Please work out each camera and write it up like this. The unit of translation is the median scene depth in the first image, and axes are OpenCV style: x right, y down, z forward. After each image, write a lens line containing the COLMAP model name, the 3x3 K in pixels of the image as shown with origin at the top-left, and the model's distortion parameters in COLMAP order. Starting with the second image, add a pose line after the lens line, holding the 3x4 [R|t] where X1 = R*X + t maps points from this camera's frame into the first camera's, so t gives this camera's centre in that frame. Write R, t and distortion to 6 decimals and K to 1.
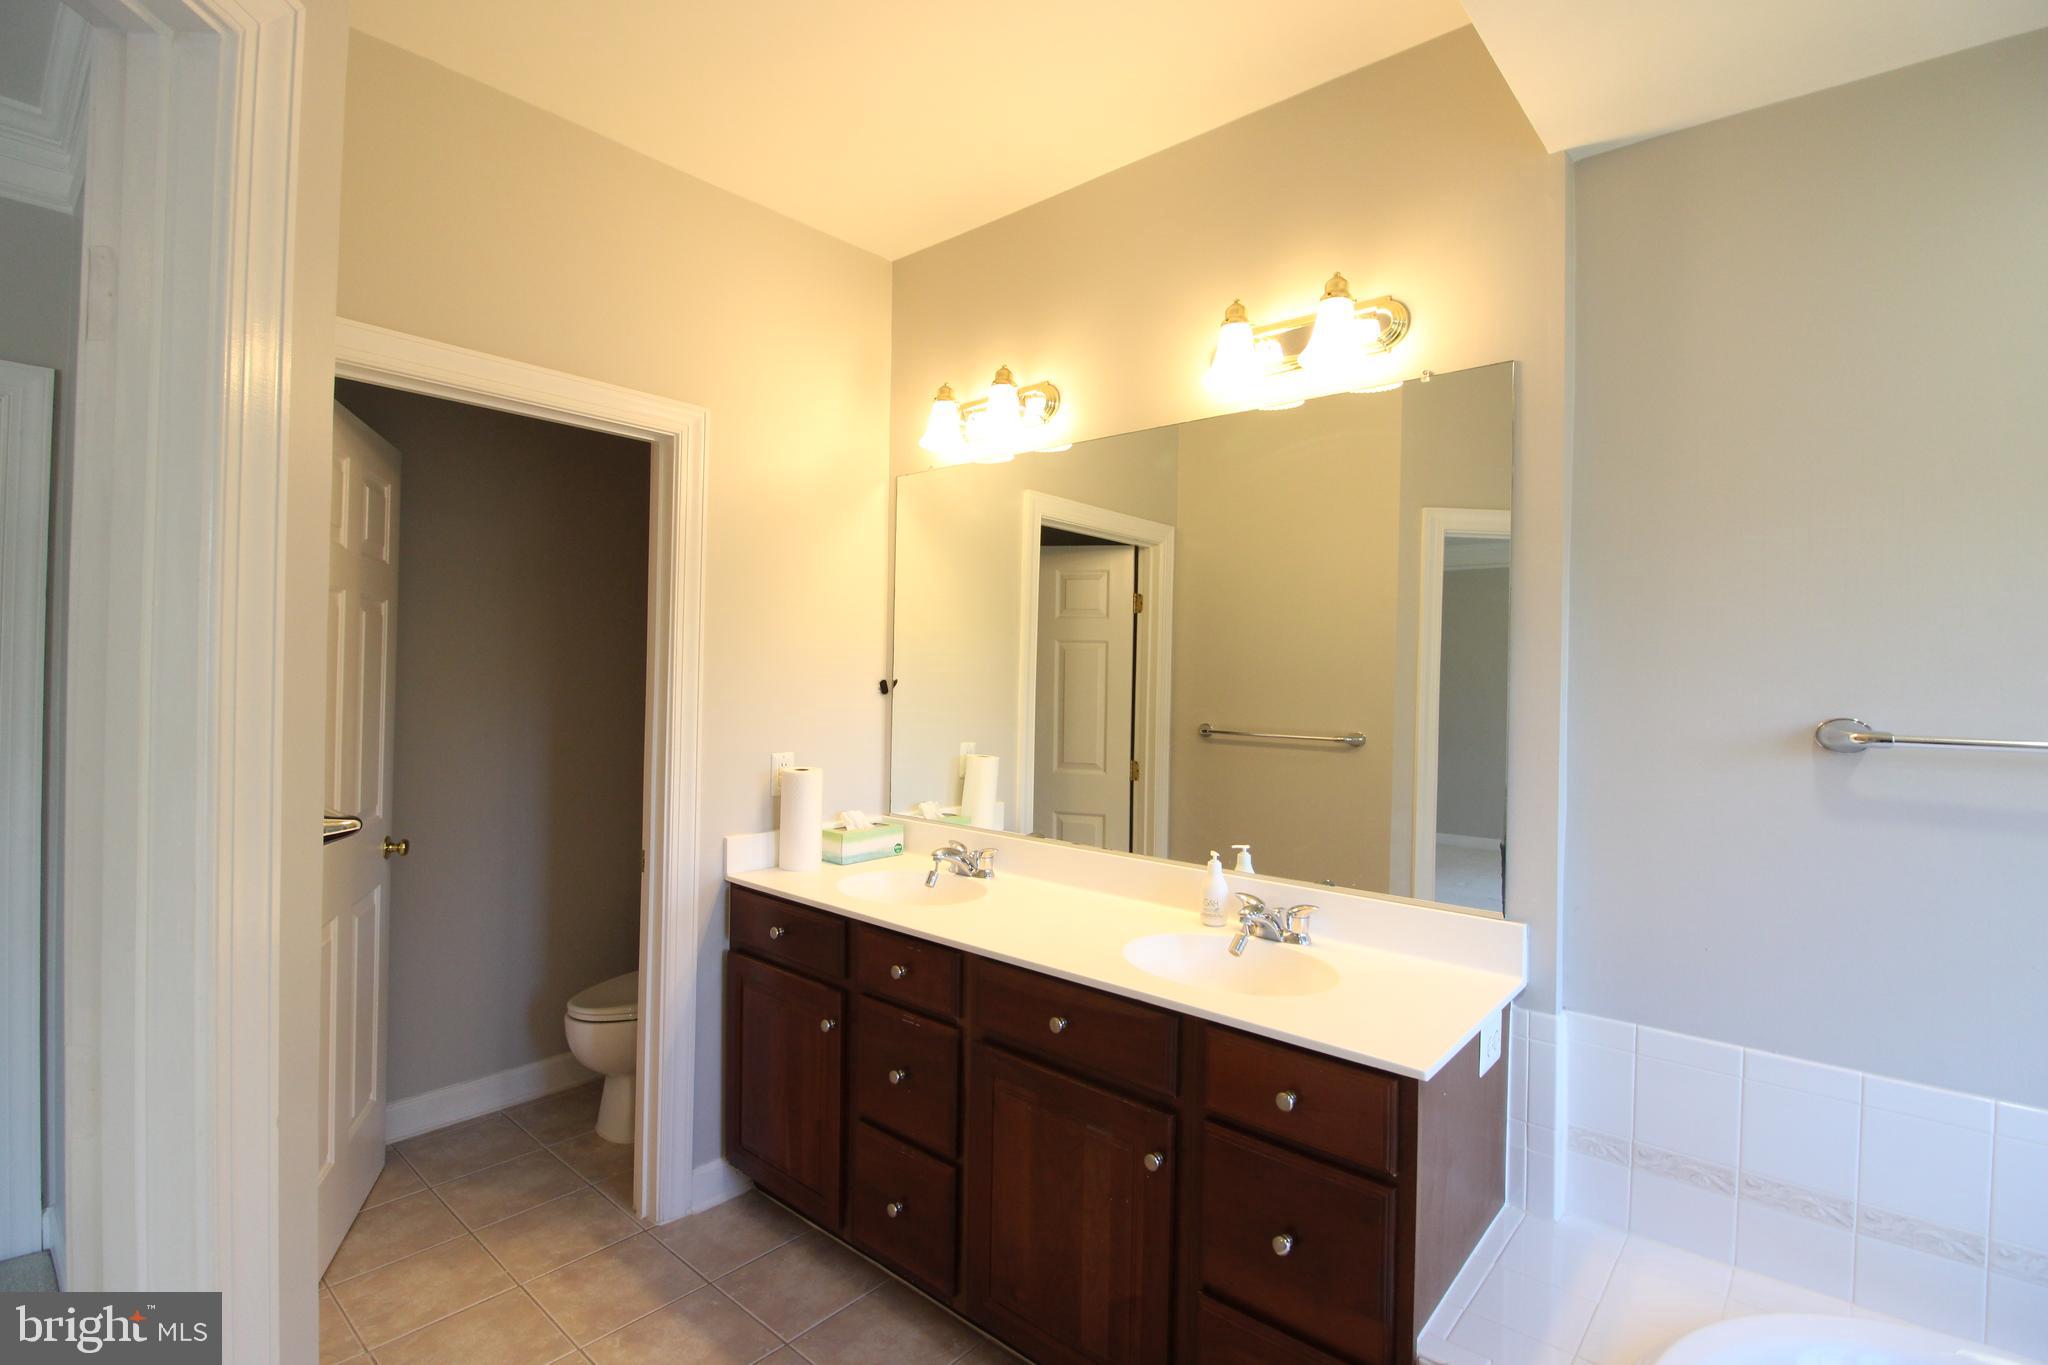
lens RADIAL K [[954.6, 0, 1025.1], [0, 954.6, 672.8], [0, 0, 1]] dist [0.001679, -0.004685]
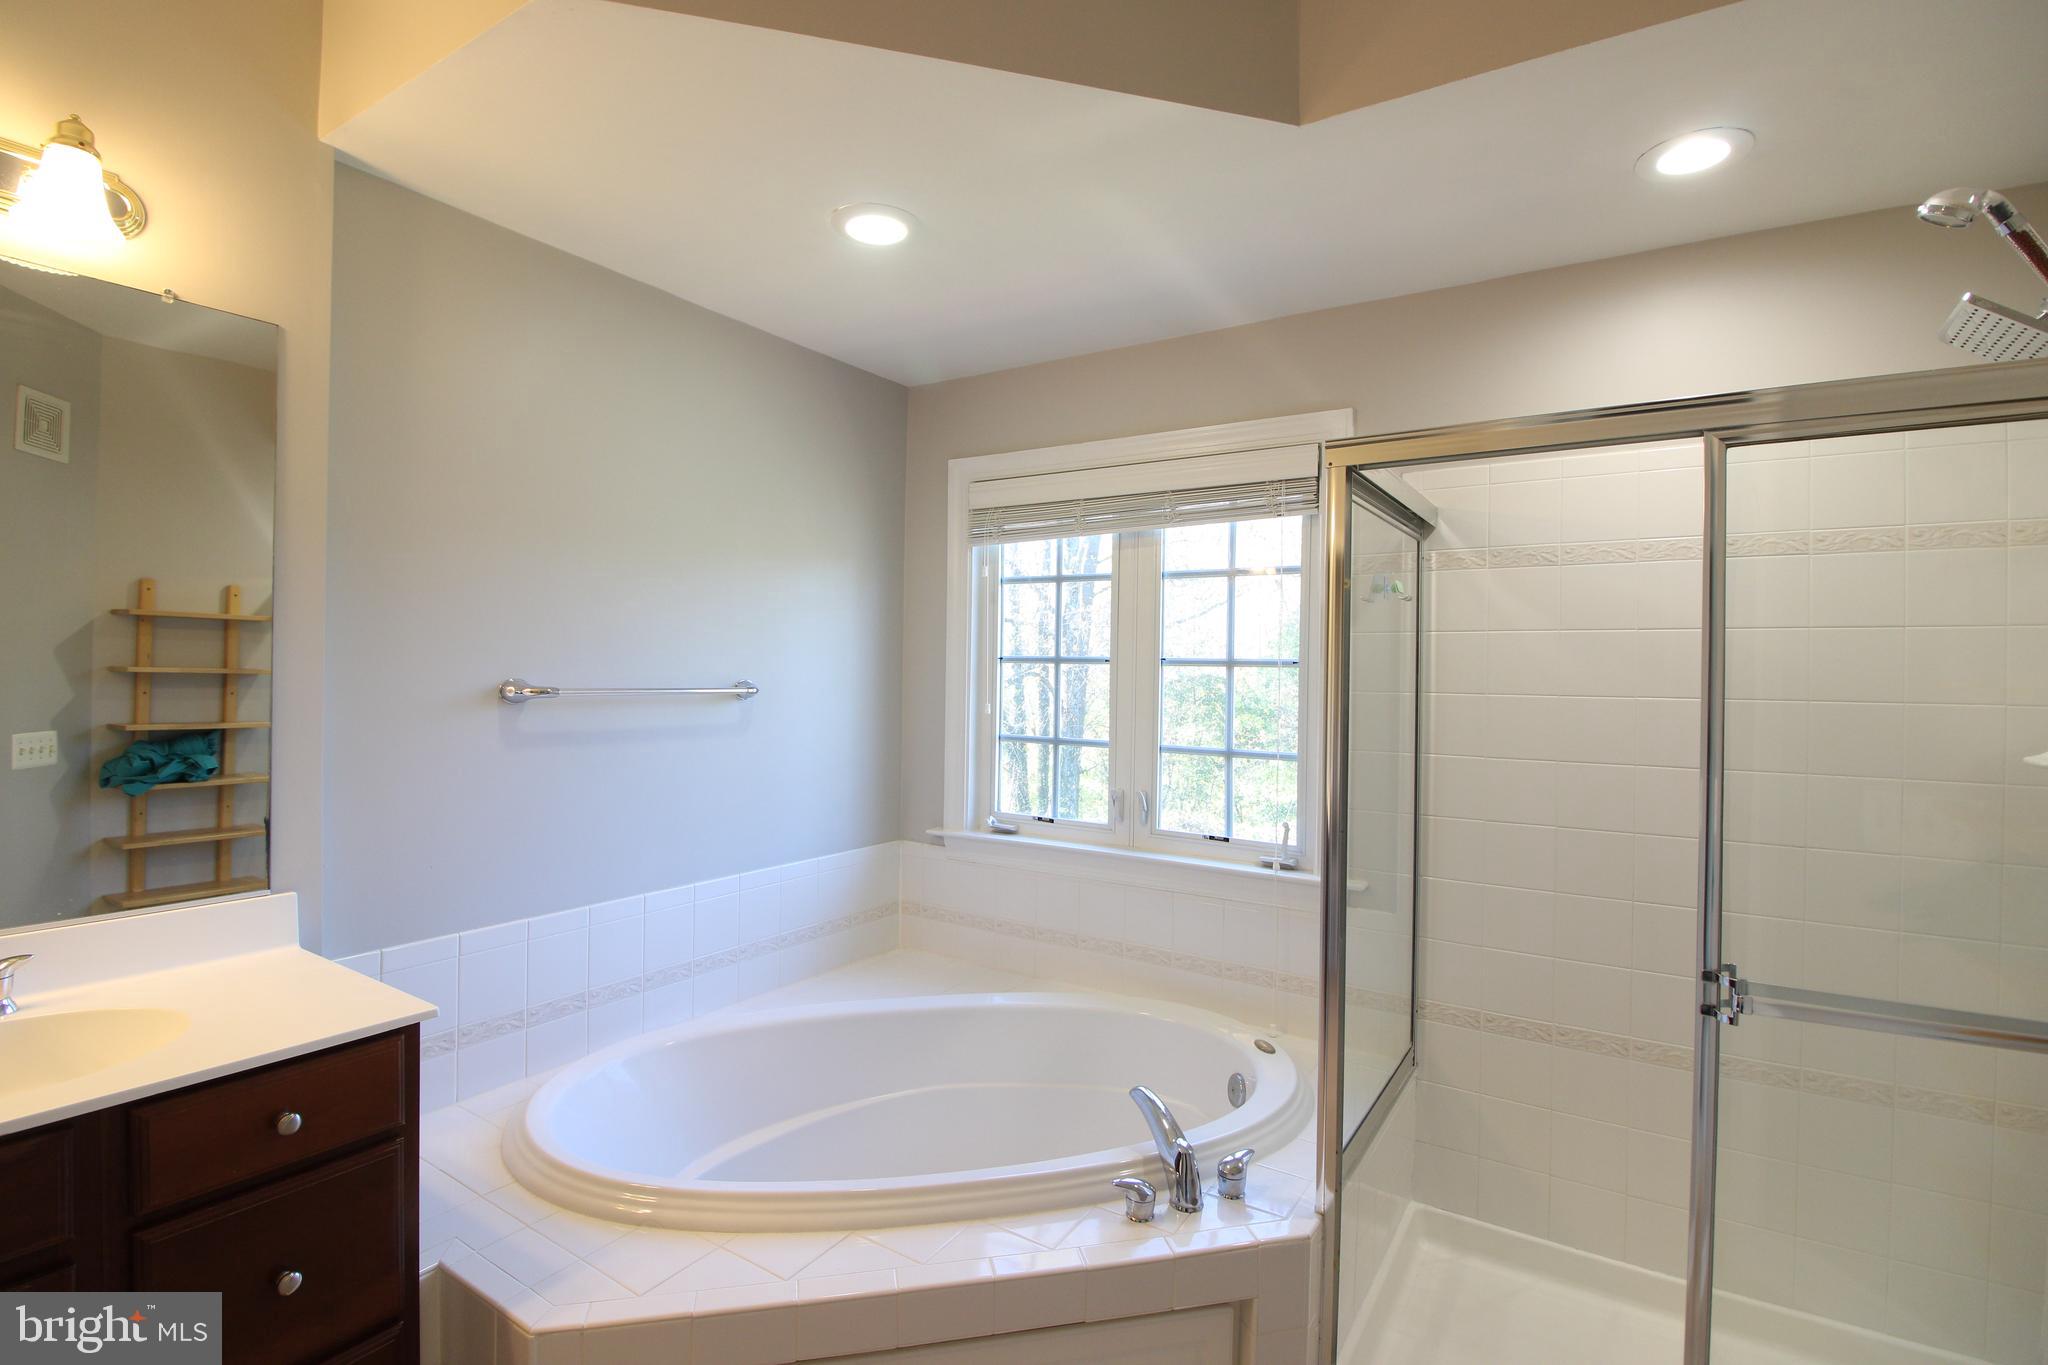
lens RADIAL K [[954.6, 0, 1024.3], [0, 954.6, 678.9], [0, 0, 1]] dist [0.001679, -0.004685]
pose [[-0.148583, -0.026100, 0.988555, -0.679801], [-0.019122, 0.999541, 0.023516, -0.001780], [-0.988715, -0.015409, -0.149014, 0.446381]]
